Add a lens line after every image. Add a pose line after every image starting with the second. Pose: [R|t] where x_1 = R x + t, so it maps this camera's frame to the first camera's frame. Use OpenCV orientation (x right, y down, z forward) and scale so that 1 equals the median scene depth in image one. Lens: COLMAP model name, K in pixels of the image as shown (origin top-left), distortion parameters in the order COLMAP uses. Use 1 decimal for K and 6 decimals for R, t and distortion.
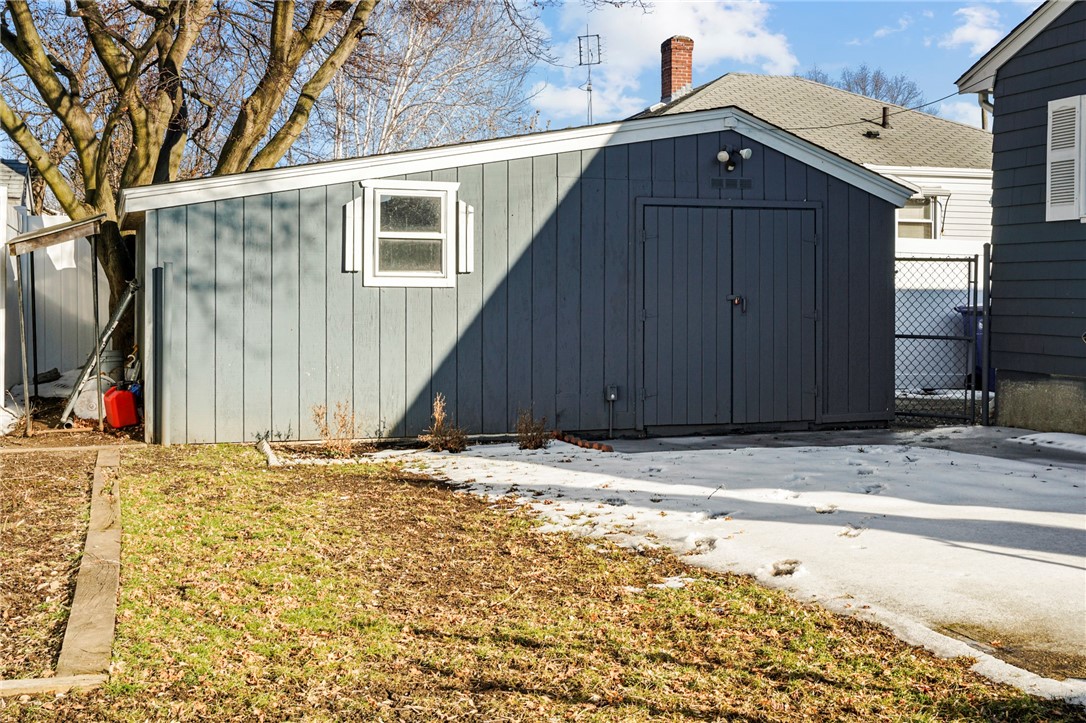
lens RADIAL K [[1299.4, 0, 545.1], [0, 1299.4, 276.9], [0, 0, 1]] dist [-0.001323, 0.007707]
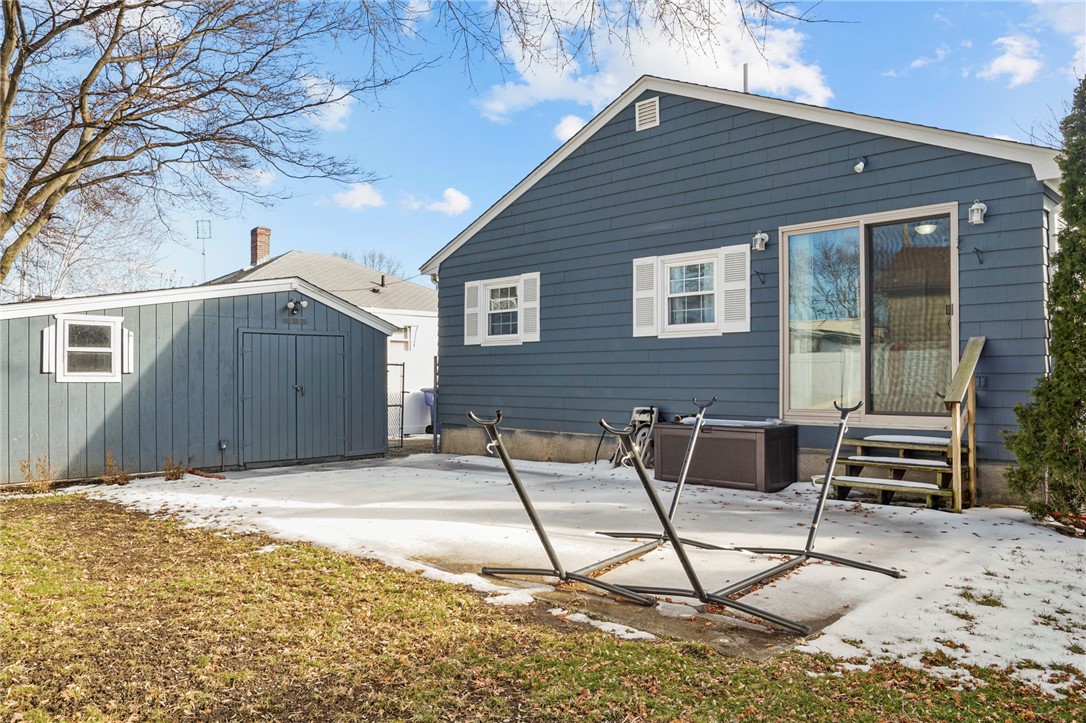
lens RADIAL K [[818.5, 0, 525.9], [0, 818.5, 360.5], [0, 0, 1]] dist [-0.077269, 0.044862]
pose [[0.910876, -0.004081, 0.412659, -0.025644], [0.004599, 0.999989, -0.000263, -0.017632], [-0.412654, 0.002137, 0.910885, -0.120044]]
